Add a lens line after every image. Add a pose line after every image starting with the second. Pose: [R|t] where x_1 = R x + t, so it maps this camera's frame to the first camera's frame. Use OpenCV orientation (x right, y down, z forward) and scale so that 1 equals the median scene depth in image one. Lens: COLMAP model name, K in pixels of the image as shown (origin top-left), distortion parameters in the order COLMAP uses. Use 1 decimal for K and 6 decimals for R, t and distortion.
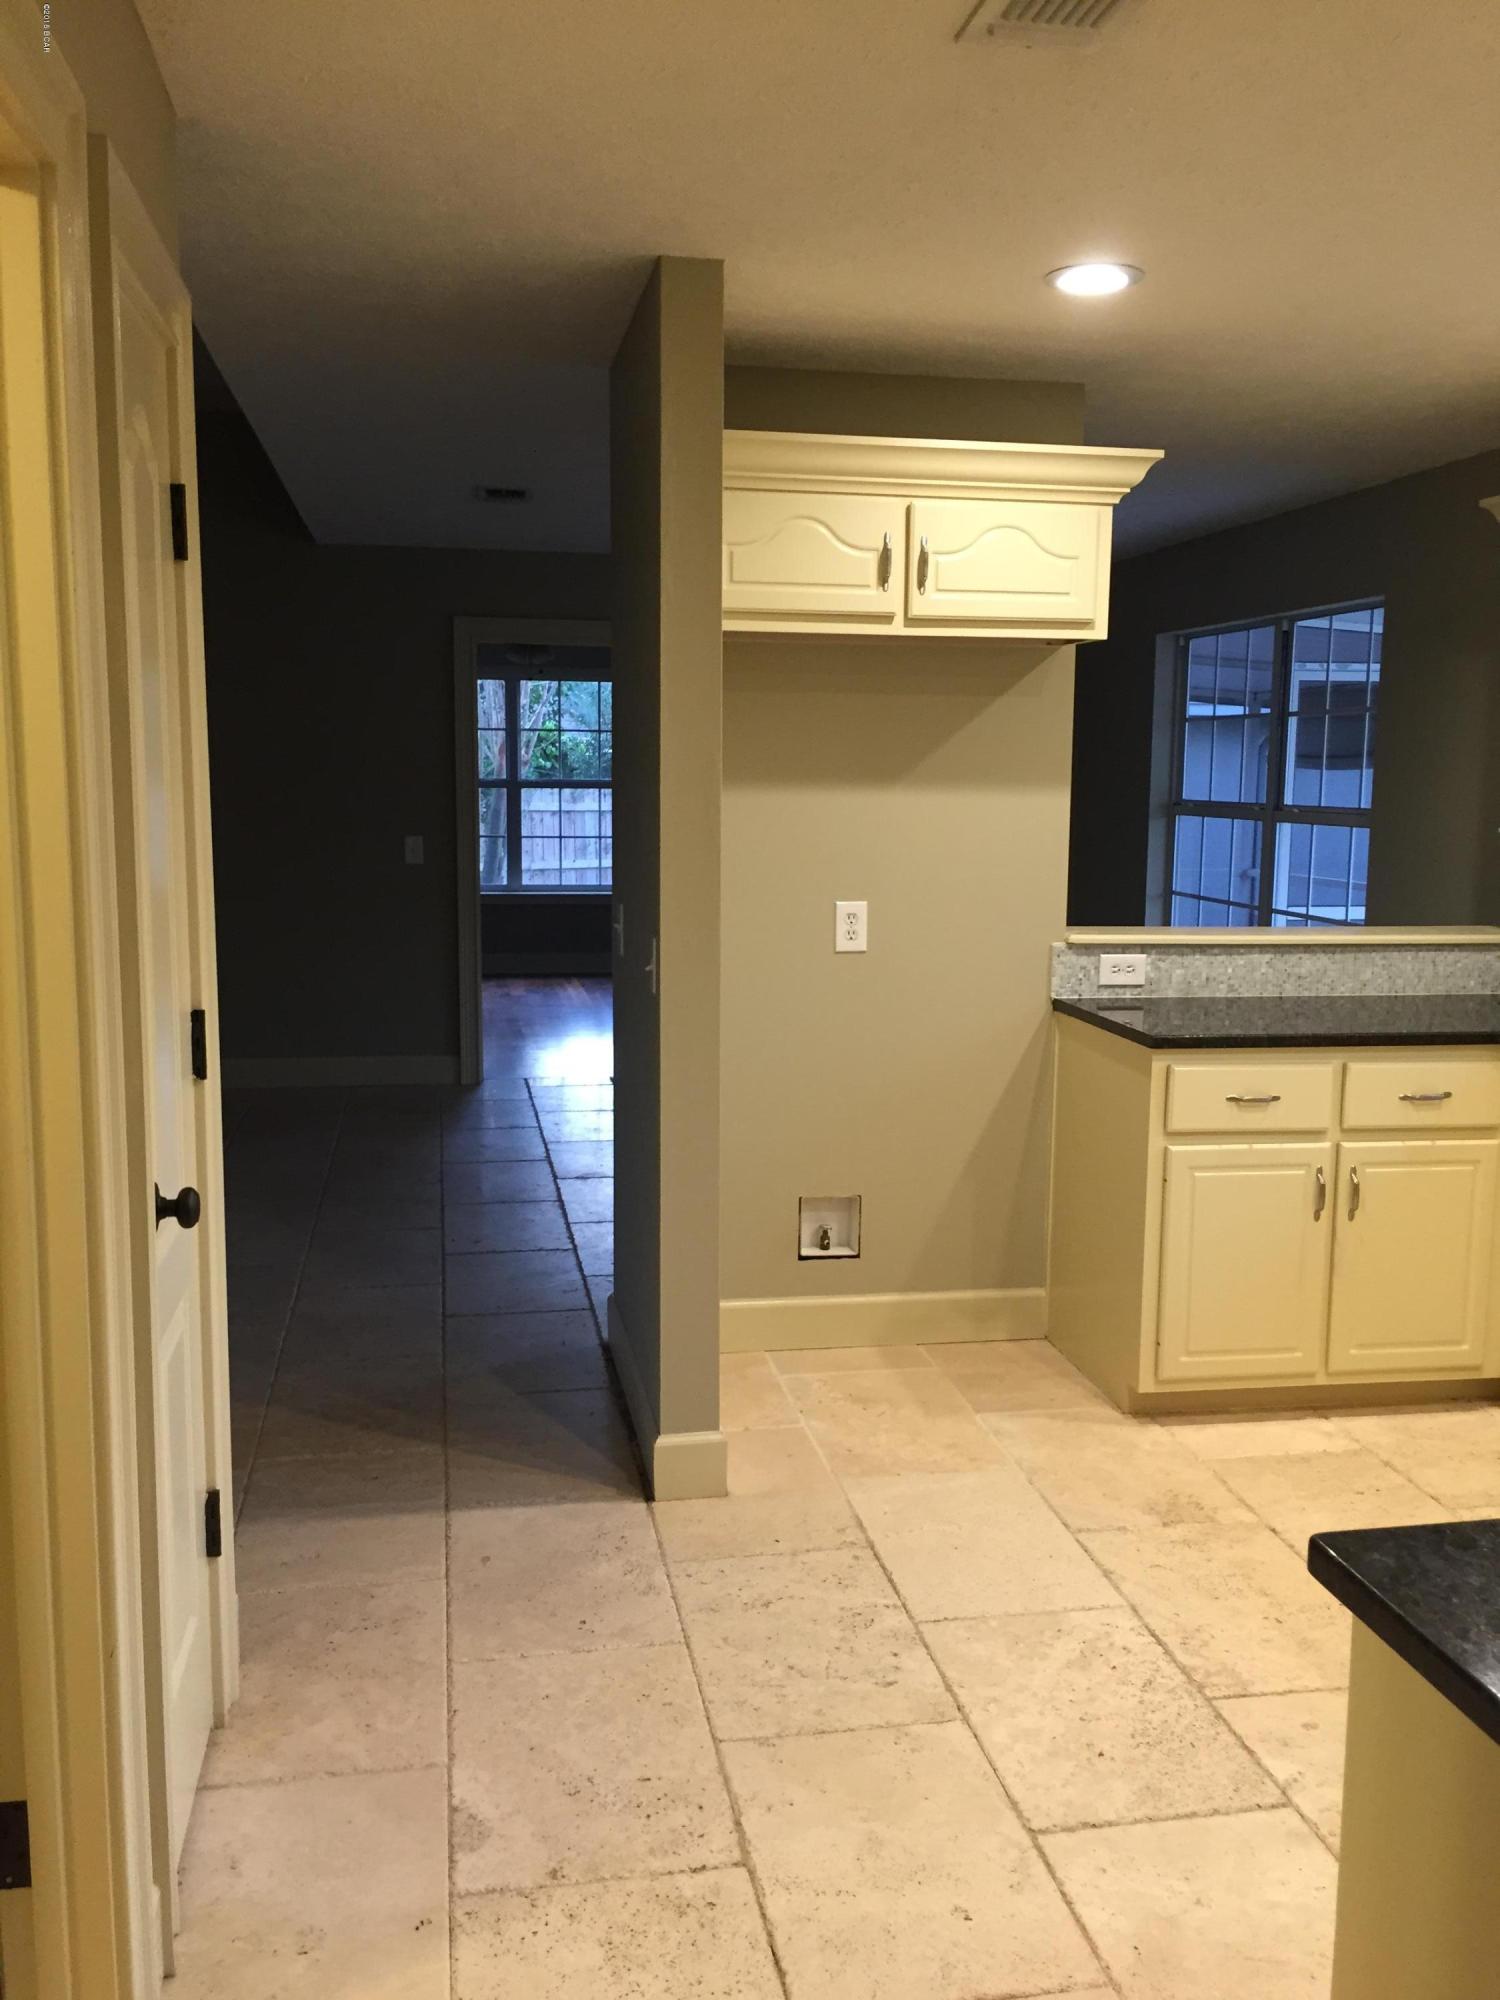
lens RADIAL K [[1706.7, 0, 755.1], [0, 1706.7, 996.0], [0, 0, 1]] dist [0.088382, -0.122936]
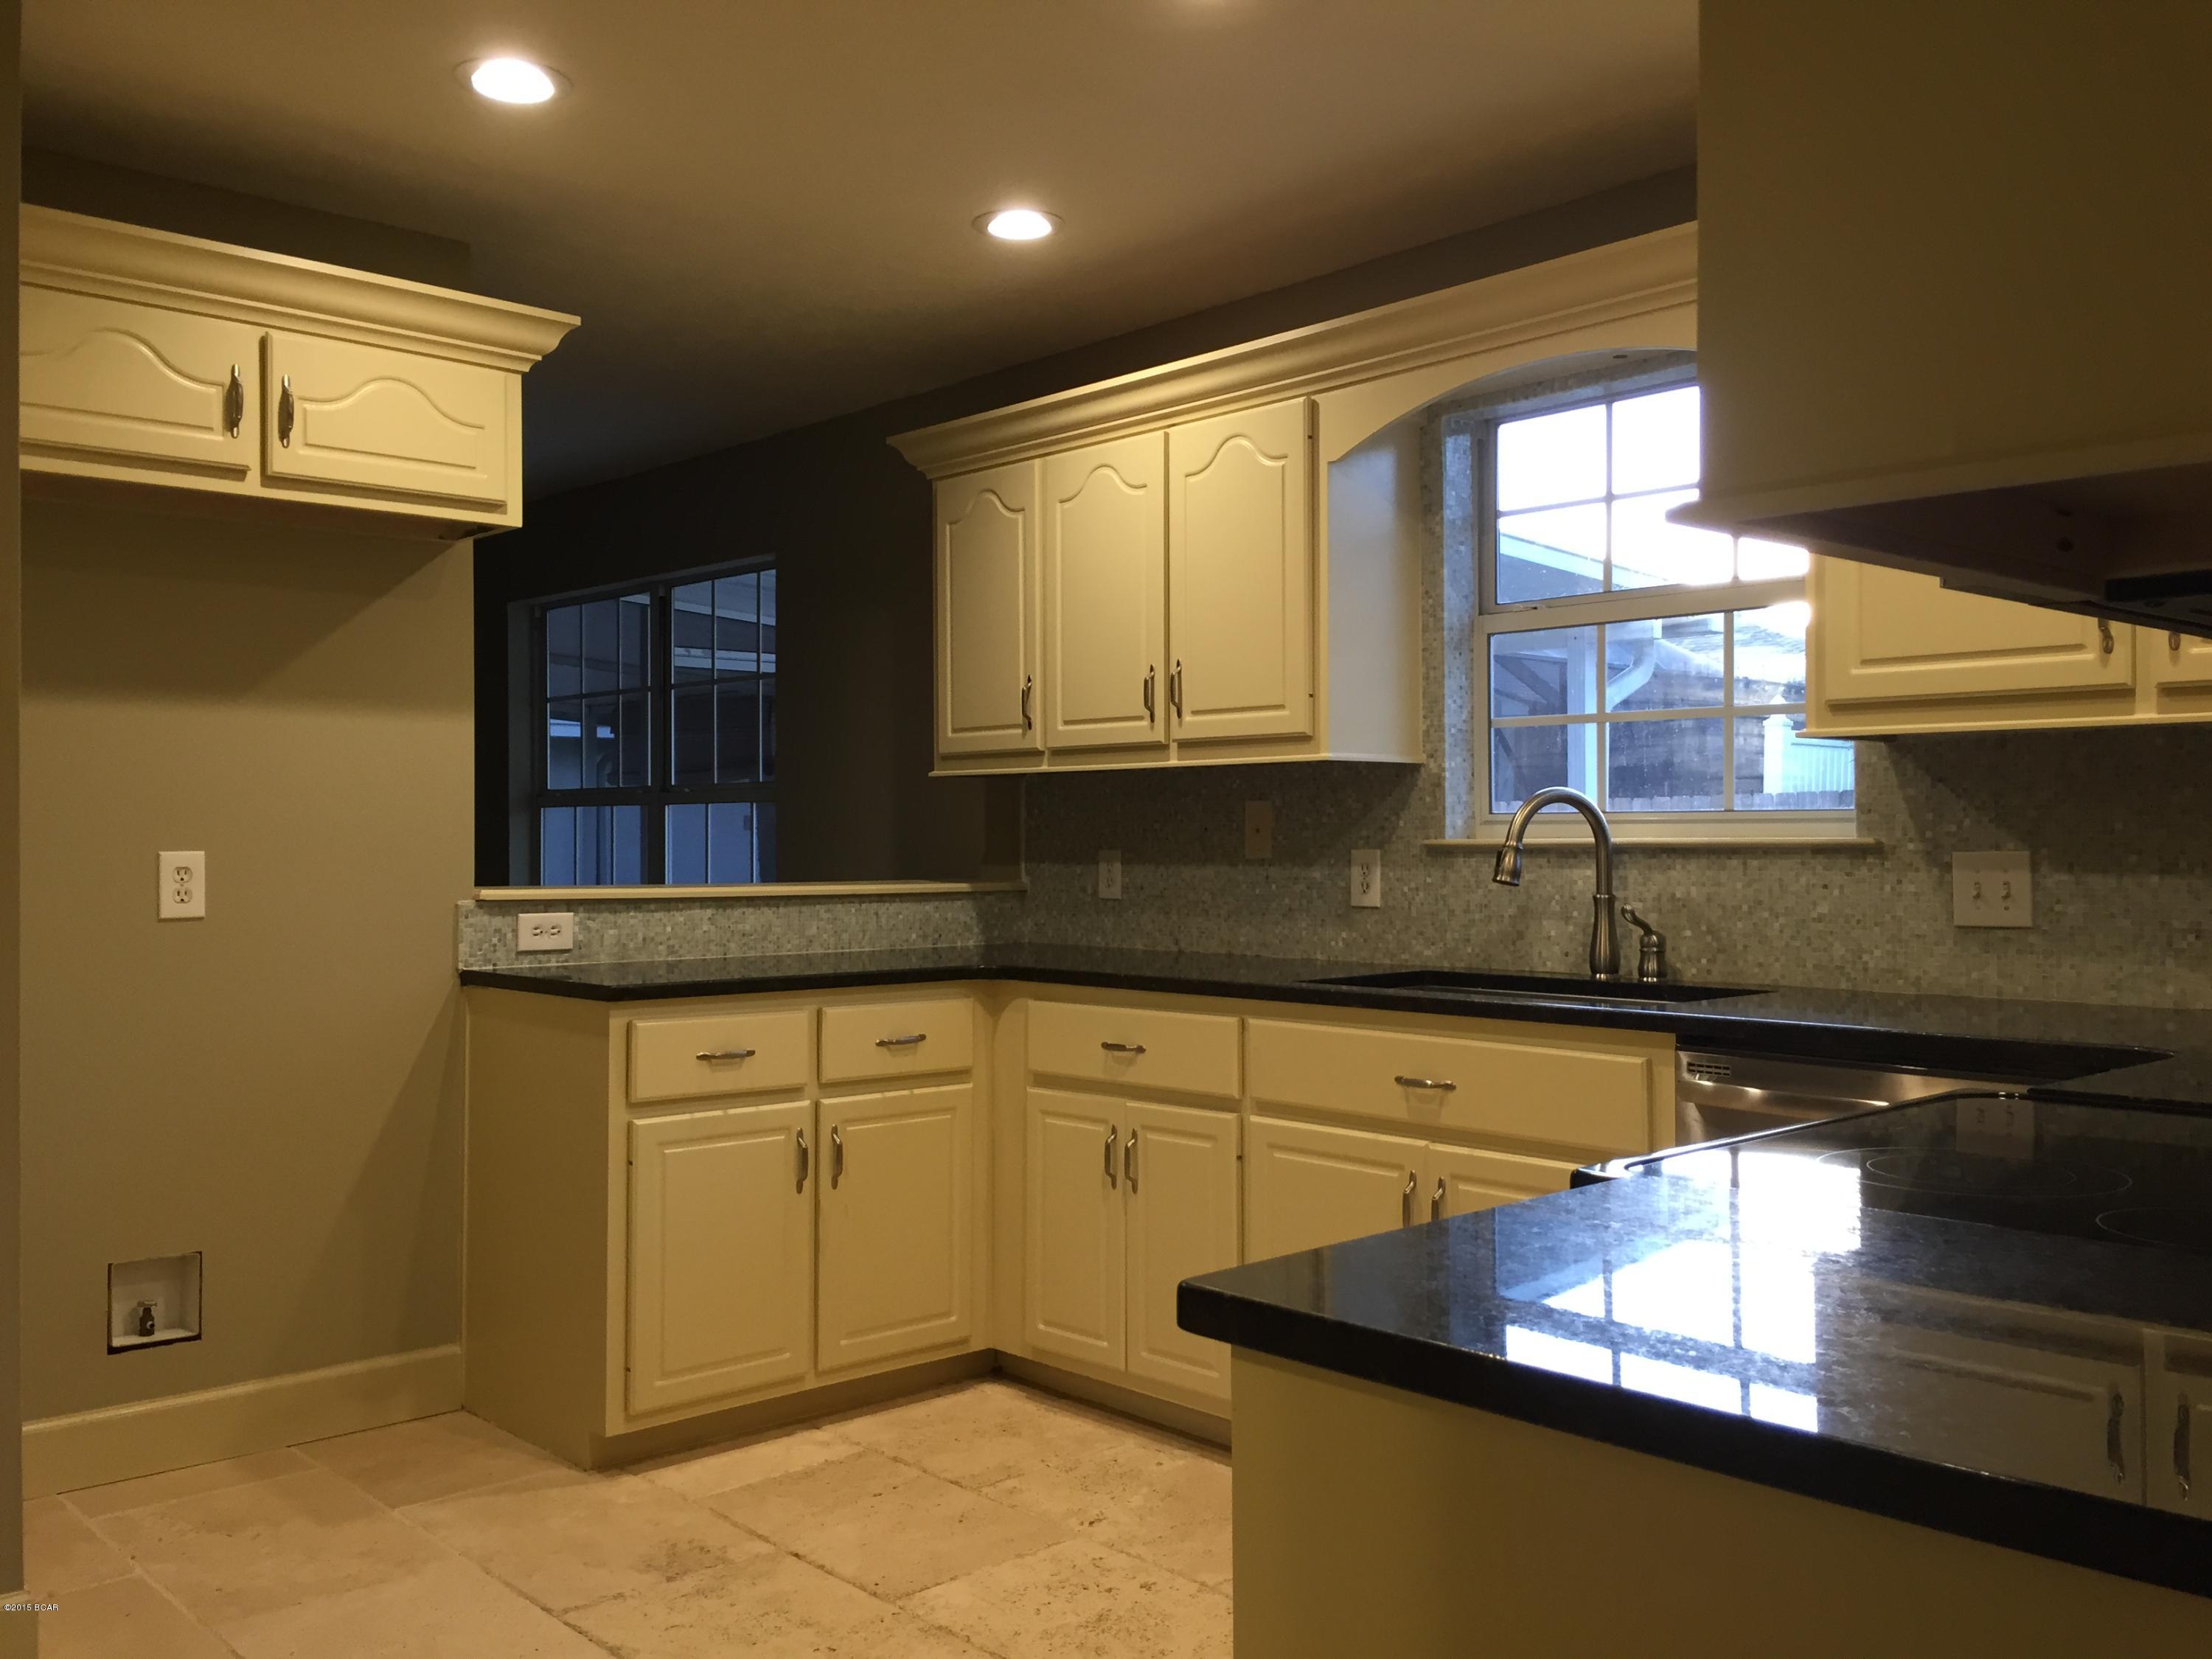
lens RADIAL K [[1887.6, 0, 1104.1], [0, 1887.6, 816.1], [0, 0, 1]] dist [0.088382, -0.122936]
pose [[0.844329, -0.006677, 0.535783, -0.056237], [0.081944, 0.989769, -0.116798, 0.066008], [-0.529521, 0.142520, 0.836239, 0.087491]]
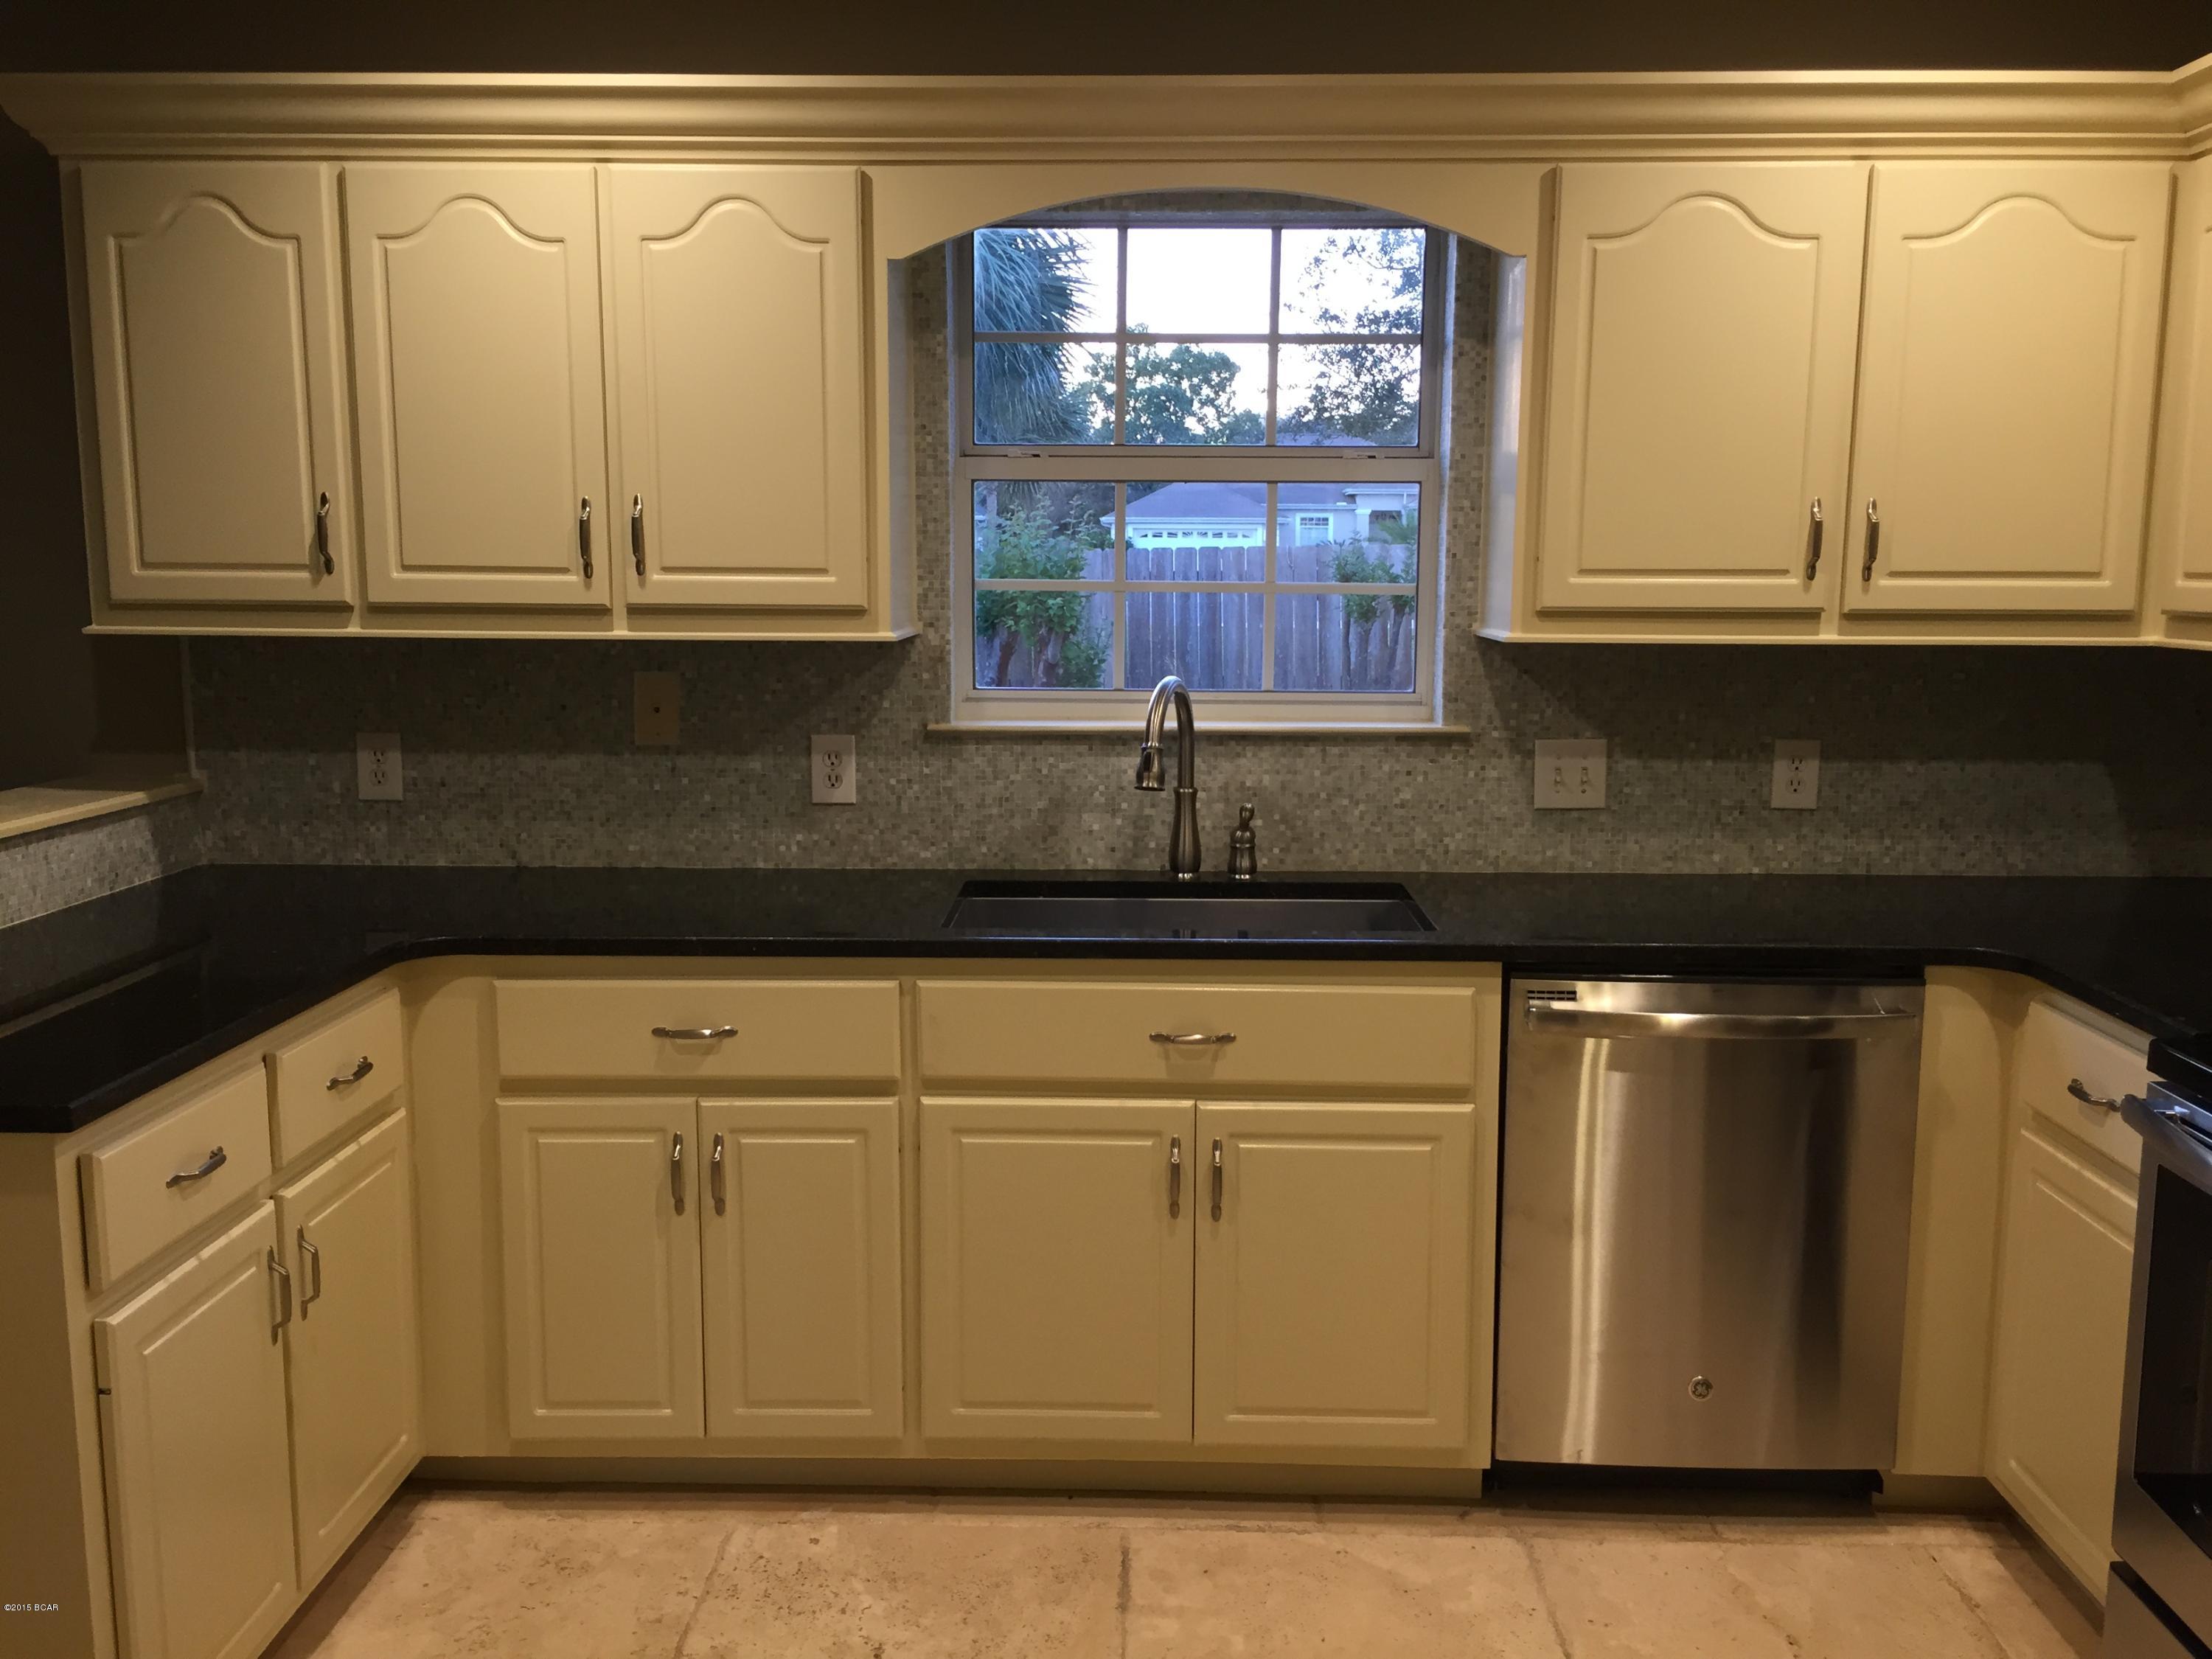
lens RADIAL K [[1887.6, 0, 1104.1], [0, 1887.6, 816.1], [0, 0, 1]] dist [0.088382, -0.122936]
pose [[0.205501, -0.142879, 0.968171, -0.192112], [0.126394, 0.984875, 0.118516, -0.076317], [-0.970461, 0.098016, 0.220452, 0.580842]]
